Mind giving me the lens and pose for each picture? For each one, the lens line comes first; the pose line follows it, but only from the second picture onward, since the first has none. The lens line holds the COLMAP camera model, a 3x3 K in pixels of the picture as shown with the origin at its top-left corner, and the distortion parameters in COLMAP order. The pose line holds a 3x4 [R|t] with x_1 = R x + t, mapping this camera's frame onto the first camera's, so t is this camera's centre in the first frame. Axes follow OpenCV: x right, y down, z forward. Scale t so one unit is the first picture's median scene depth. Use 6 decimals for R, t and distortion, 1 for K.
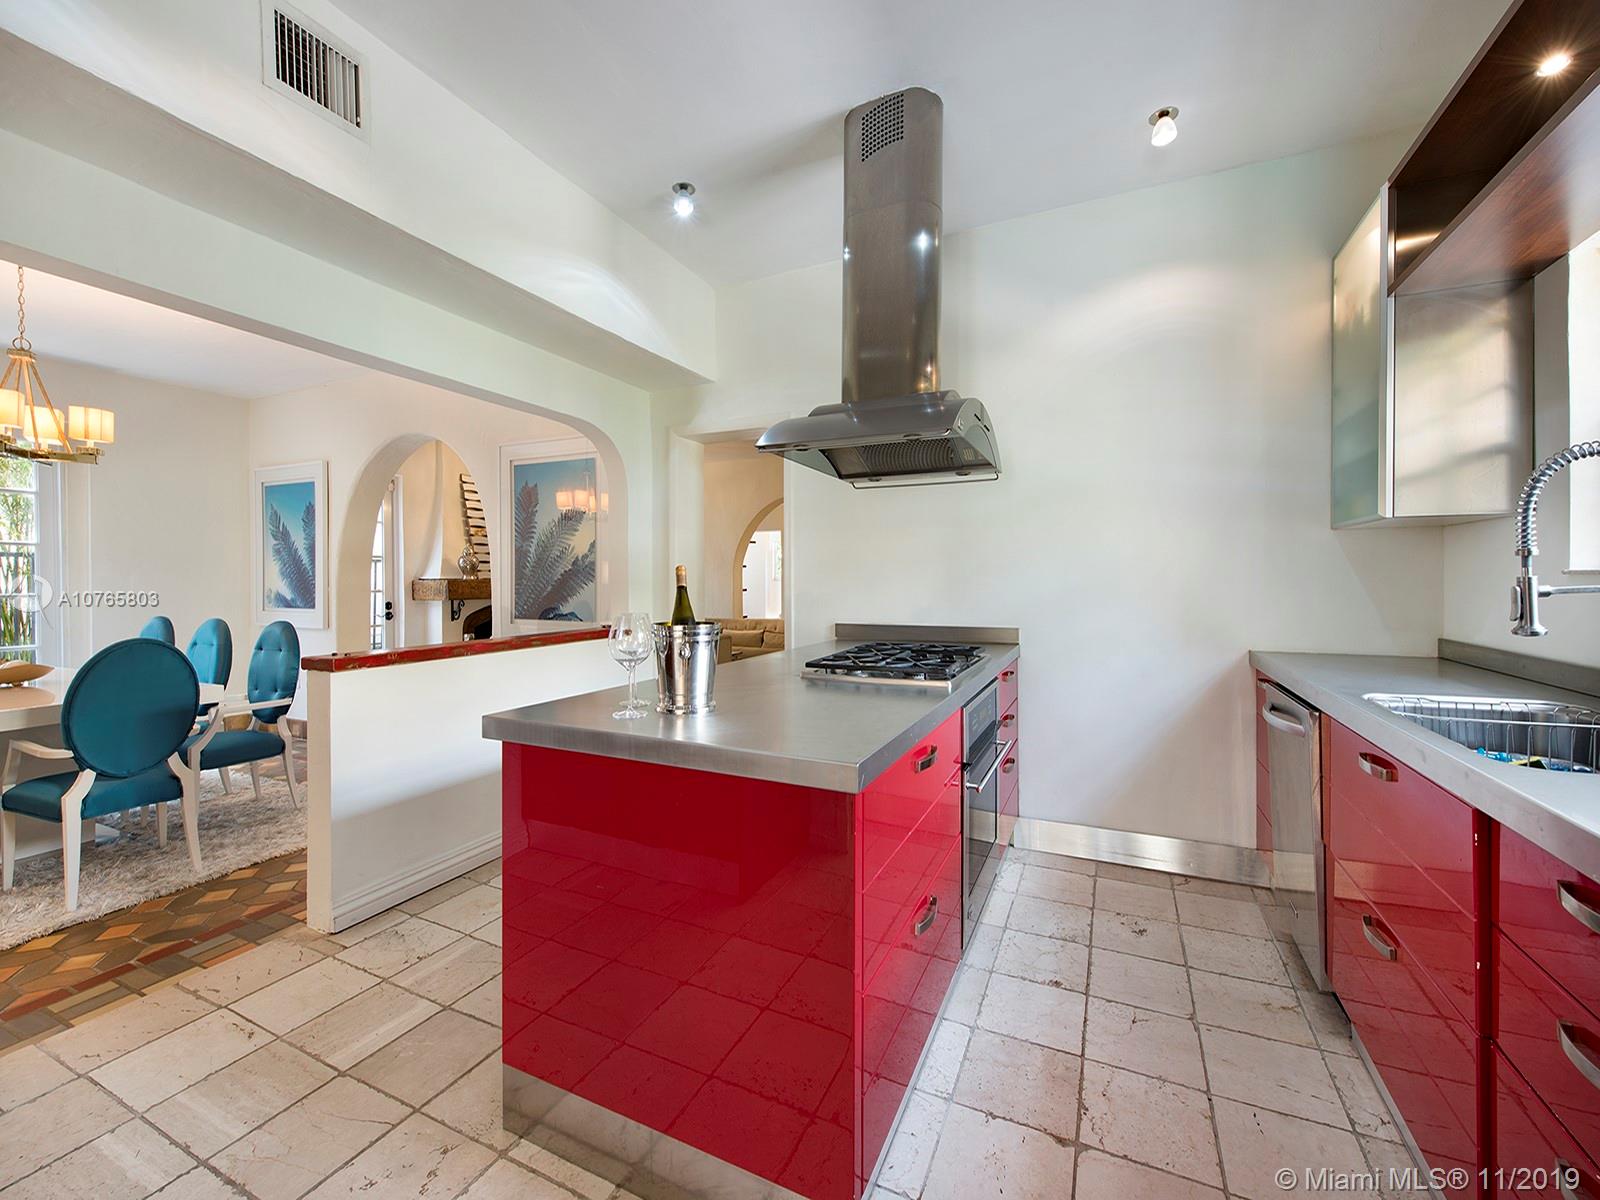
lens RADIAL K [[642.0, 0, 823.6], [0, 642.0, 585.2], [0, 0, 1]] dist [0.001099, -0.000028]
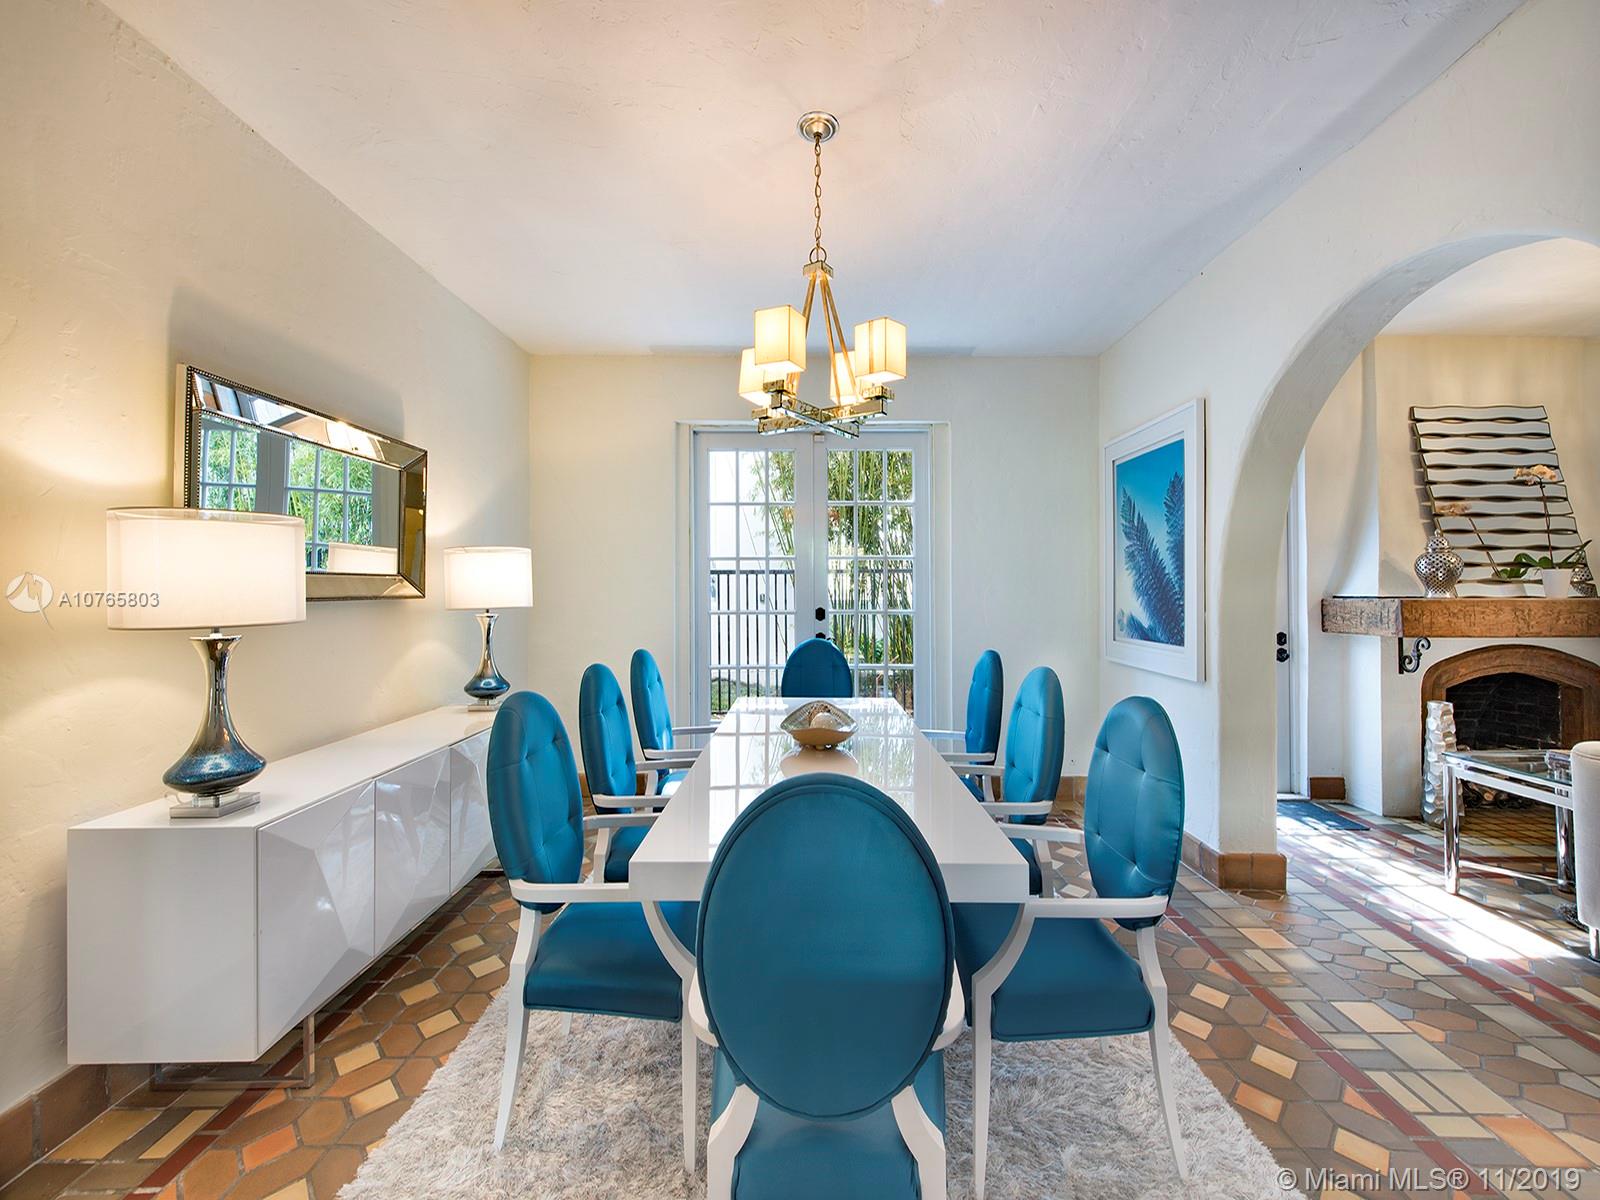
lens RADIAL K [[670.5, 0, 805.0], [0, 670.5, 578.5], [0, 0, 1]] dist [0.003009, -0.000024]
pose [[0.405752, -0.011380, -0.913912, -0.336955], [-0.012151, 0.999767, -0.017843, -0.011561], [0.913903, 0.018345, 0.405519, 0.391516]]
